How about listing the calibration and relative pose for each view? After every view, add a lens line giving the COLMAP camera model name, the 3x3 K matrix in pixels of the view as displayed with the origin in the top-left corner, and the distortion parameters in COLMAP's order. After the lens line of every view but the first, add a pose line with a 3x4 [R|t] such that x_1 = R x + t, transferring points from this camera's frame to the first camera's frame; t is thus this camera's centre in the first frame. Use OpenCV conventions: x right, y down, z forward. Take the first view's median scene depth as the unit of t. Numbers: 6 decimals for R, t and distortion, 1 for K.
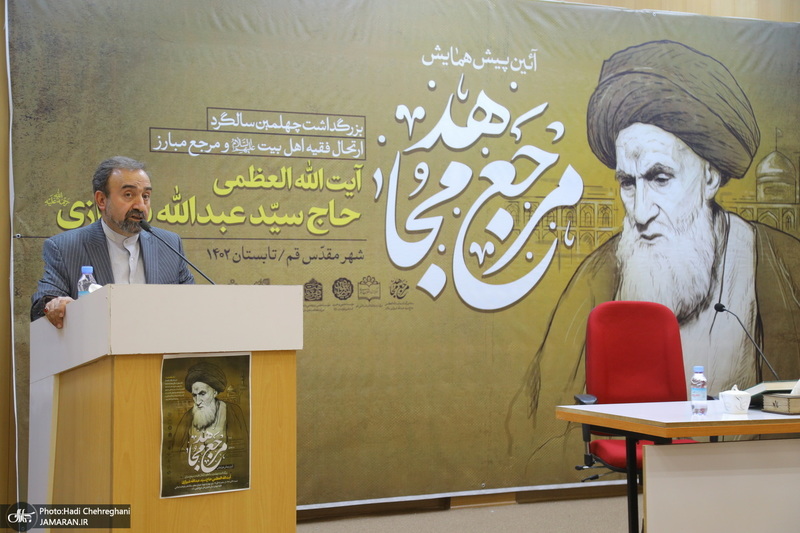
lens RADIAL K [[1275.8, 0, 401.3], [0, 1275.8, 269.8], [0, 0, 1]] dist [0.214152, 0.000000]
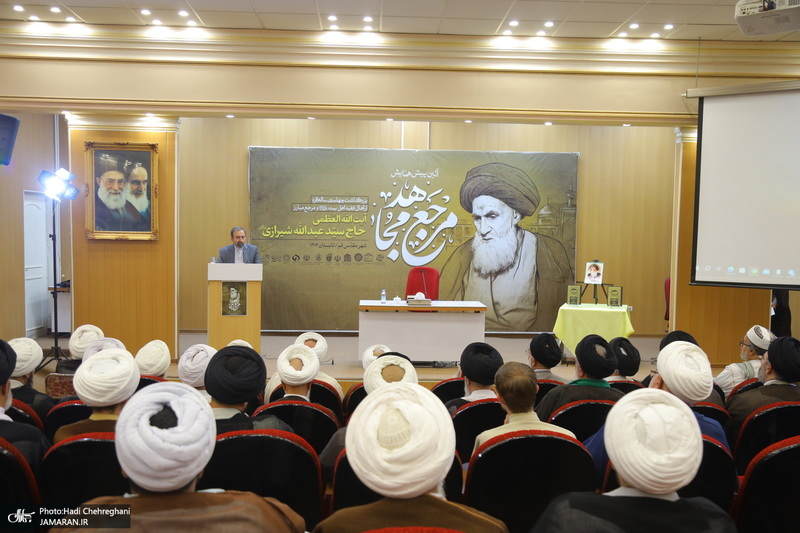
lens RADIAL K [[815.4, 0, 399.4], [0, 815.4, 265.7], [0, 0, 1]] dist [-0.018416, 0.000000]
pose [[0.925024, 0.036913, -0.378112, 0.693152], [-0.012298, 0.997656, 0.067309, -0.085893], [0.379711, -0.057612, 0.923310, -0.617377]]
